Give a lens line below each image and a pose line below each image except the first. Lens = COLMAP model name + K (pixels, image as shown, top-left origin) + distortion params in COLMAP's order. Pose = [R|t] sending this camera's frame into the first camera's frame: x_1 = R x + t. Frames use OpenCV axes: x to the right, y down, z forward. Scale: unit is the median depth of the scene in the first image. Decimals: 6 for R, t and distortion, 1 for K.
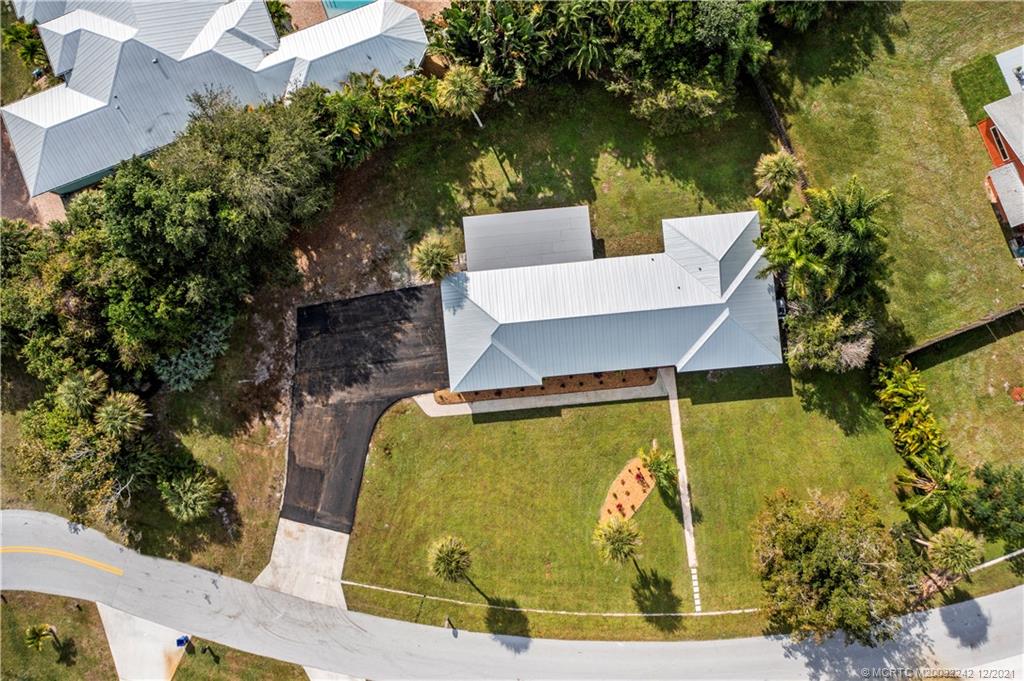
lens RADIAL K [[807.6, 0, 512.0], [0, 807.6, 340.5], [0, 0, 1]] dist [-0.012267, -0.003990]
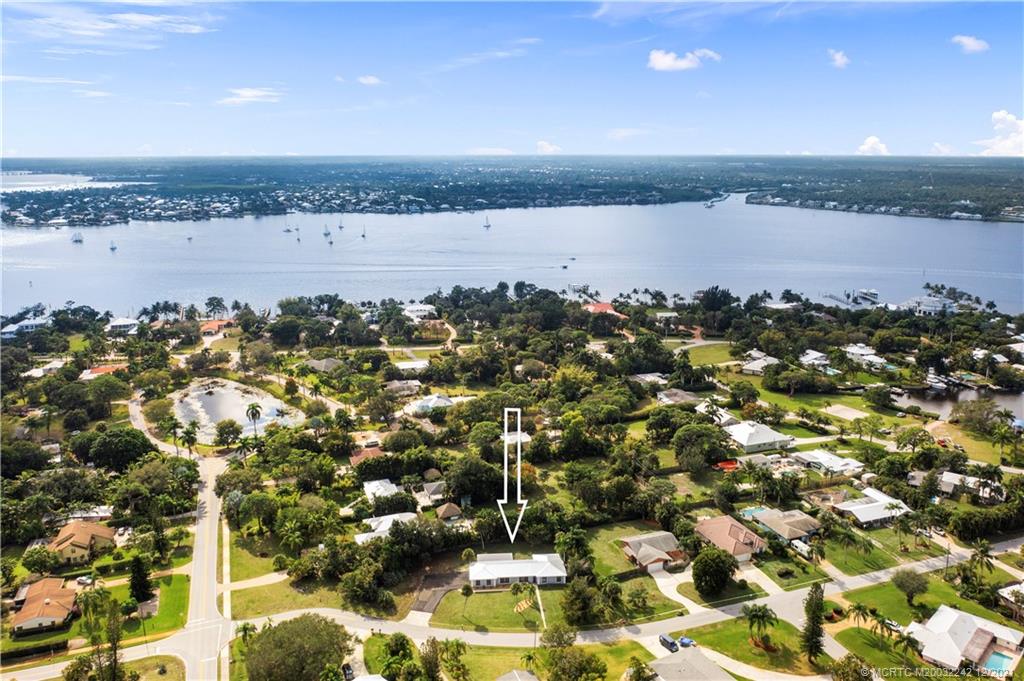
lens RADIAL K [[807.6, 0, 512.0], [0, 807.6, 340.5], [0, 0, 1]] dist [-0.012267, -0.003990]
pose [[0.999453, 0.025330, -0.021283, 0.140809], [-0.026799, 0.242586, -0.969760, 2.970894], [-0.019401, 0.969799, 0.243132, -0.767846]]
